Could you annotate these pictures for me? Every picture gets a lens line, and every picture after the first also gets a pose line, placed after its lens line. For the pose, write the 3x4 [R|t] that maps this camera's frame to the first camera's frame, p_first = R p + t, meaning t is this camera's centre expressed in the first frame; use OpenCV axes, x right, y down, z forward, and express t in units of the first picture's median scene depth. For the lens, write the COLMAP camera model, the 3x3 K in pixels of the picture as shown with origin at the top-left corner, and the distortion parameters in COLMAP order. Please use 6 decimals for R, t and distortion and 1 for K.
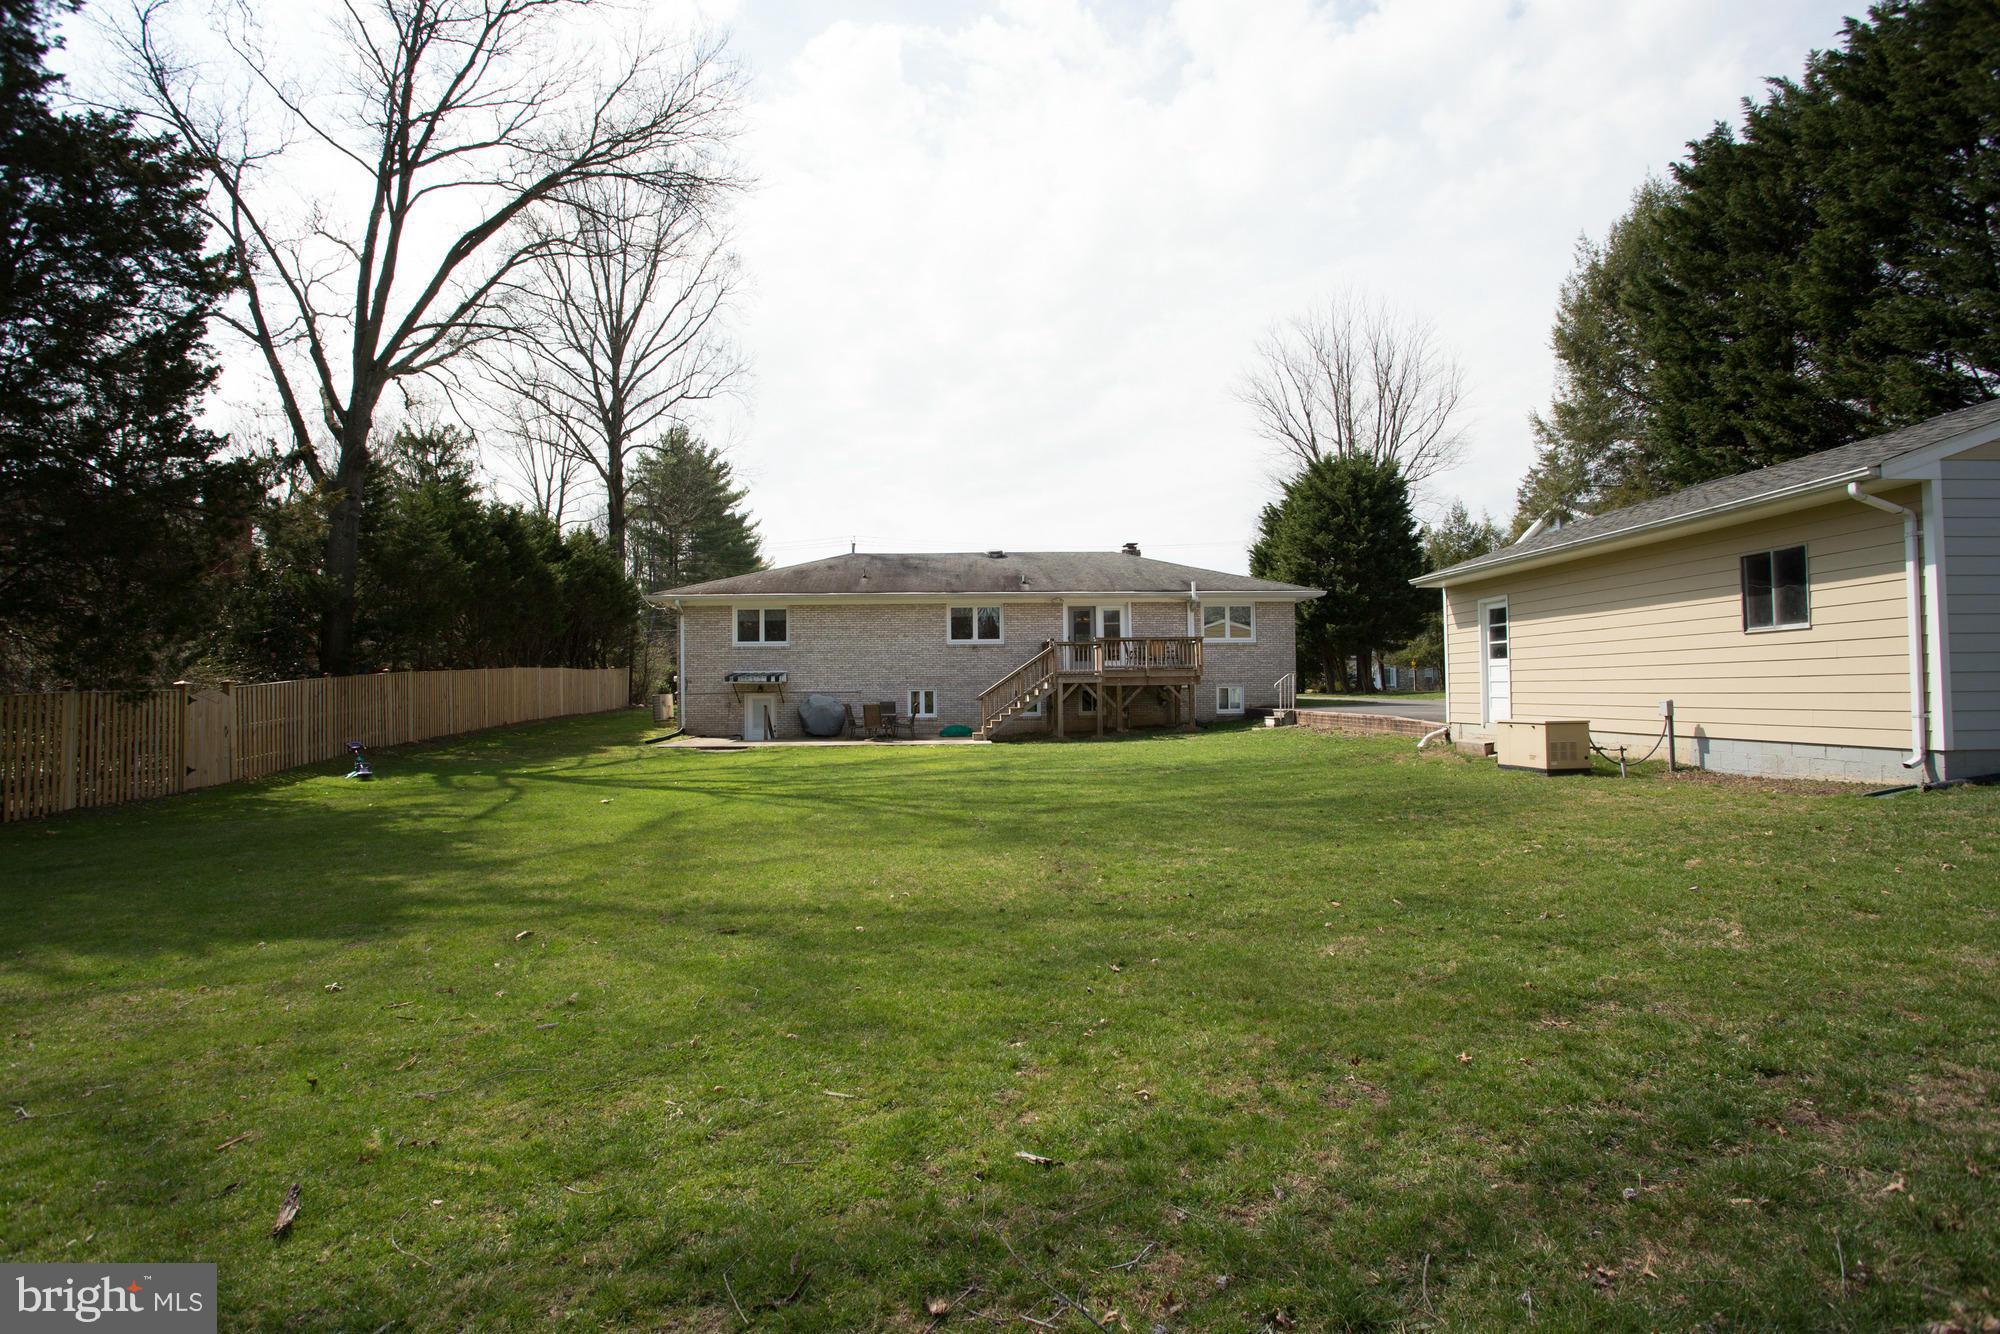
lens RADIAL K [[1009.4, 0, 1000.0], [0, 1009.4, 667.0], [0, 0, 1]] dist [-0.005267, 0.000046]
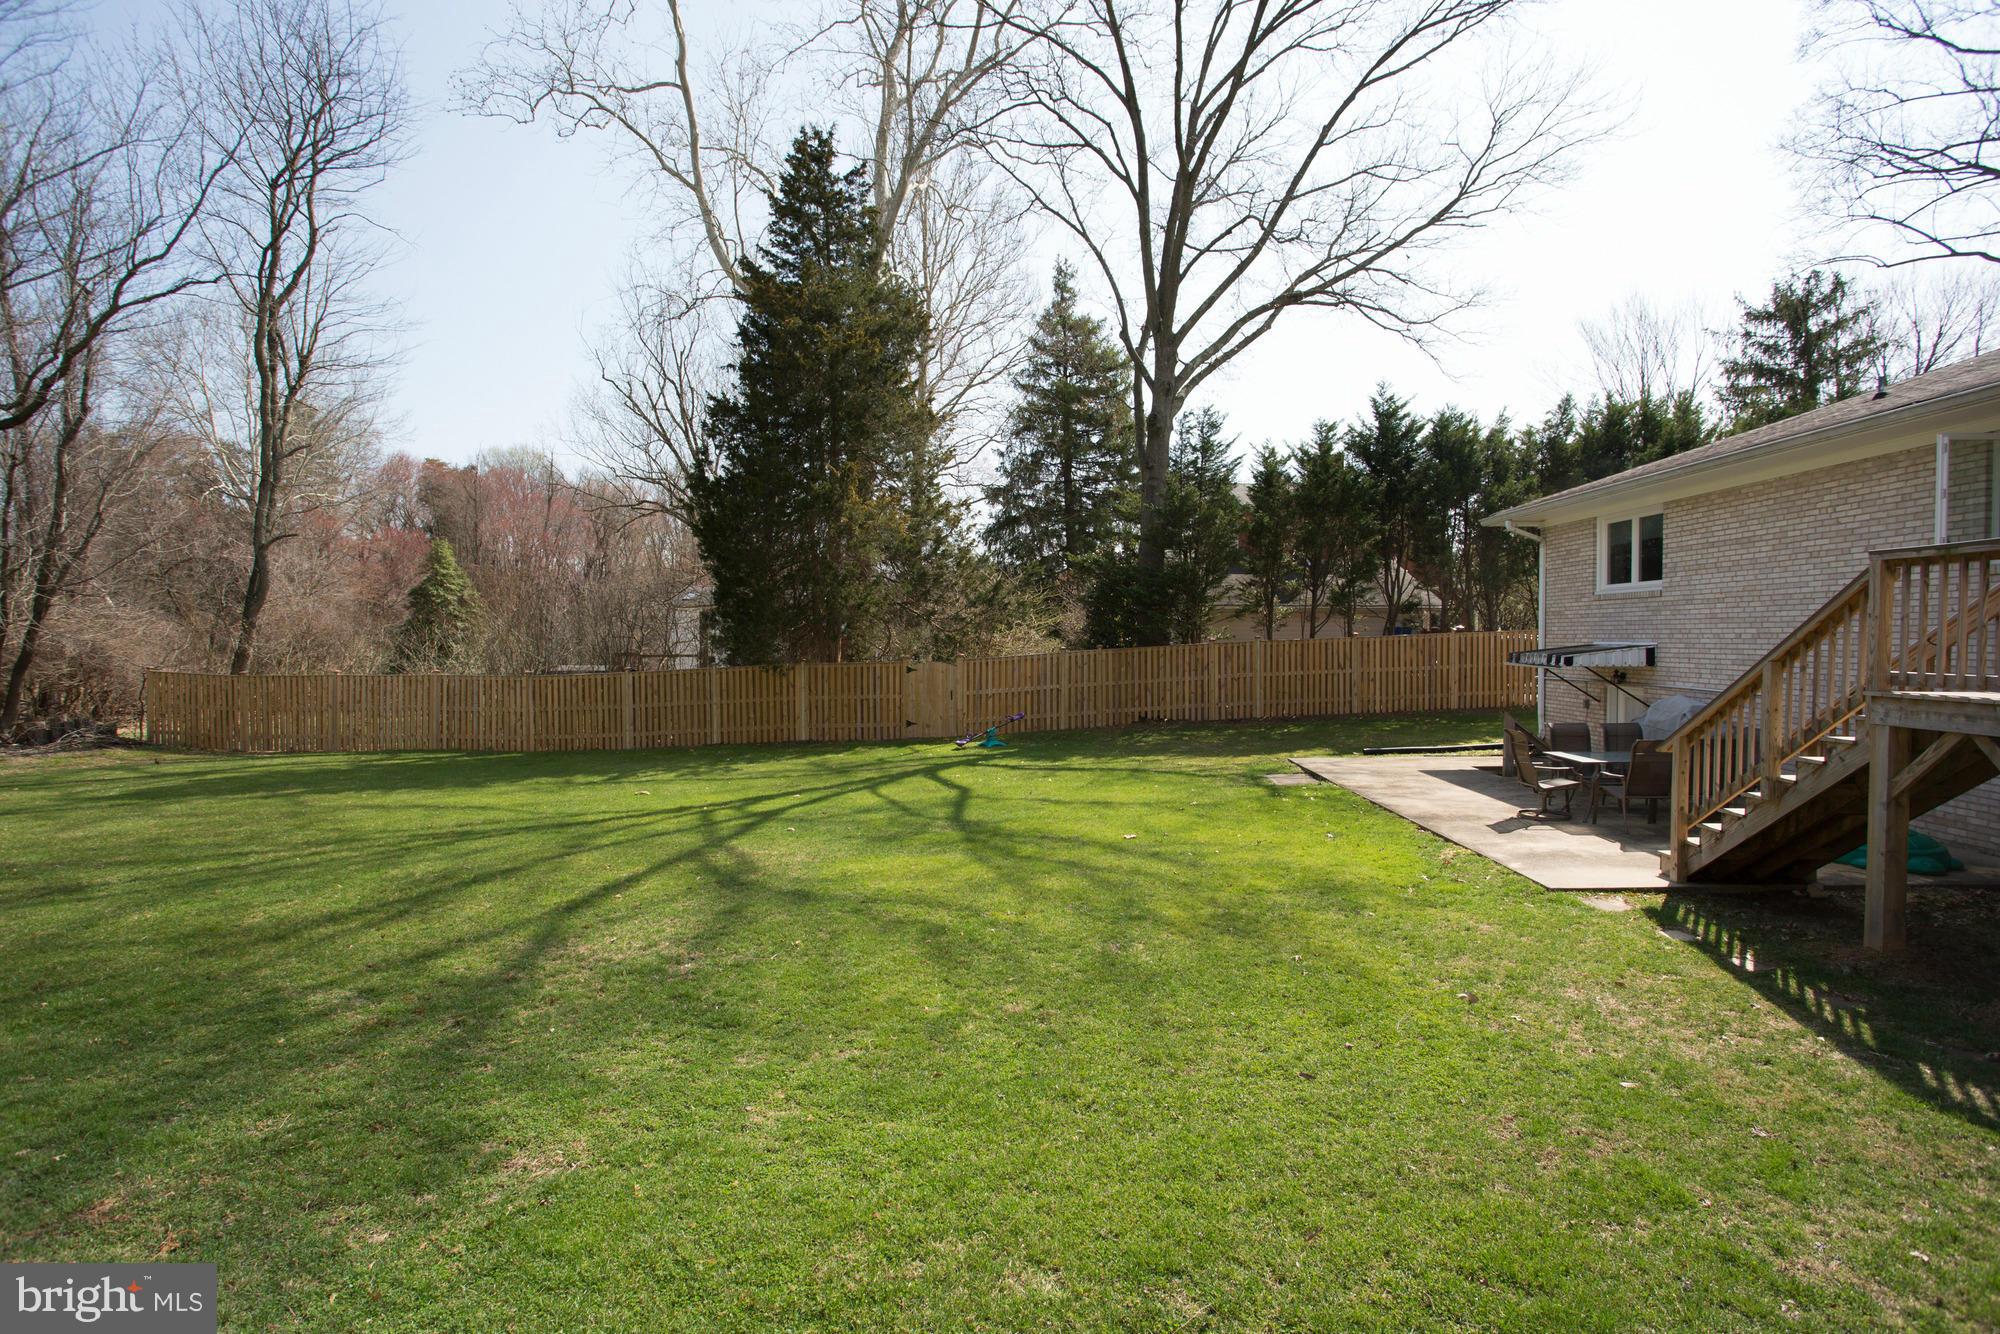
lens RADIAL K [[984.7, 0, 1057.5], [0, 984.7, 645.2], [0, 0, 1]] dist [-0.002583, 0.000086]
pose [[-0.026614, 0.020125, -0.999443, 0.258259], [0.023586, 0.999532, 0.019499, -0.010319], [0.999368, -0.023054, -0.027076, 0.723070]]
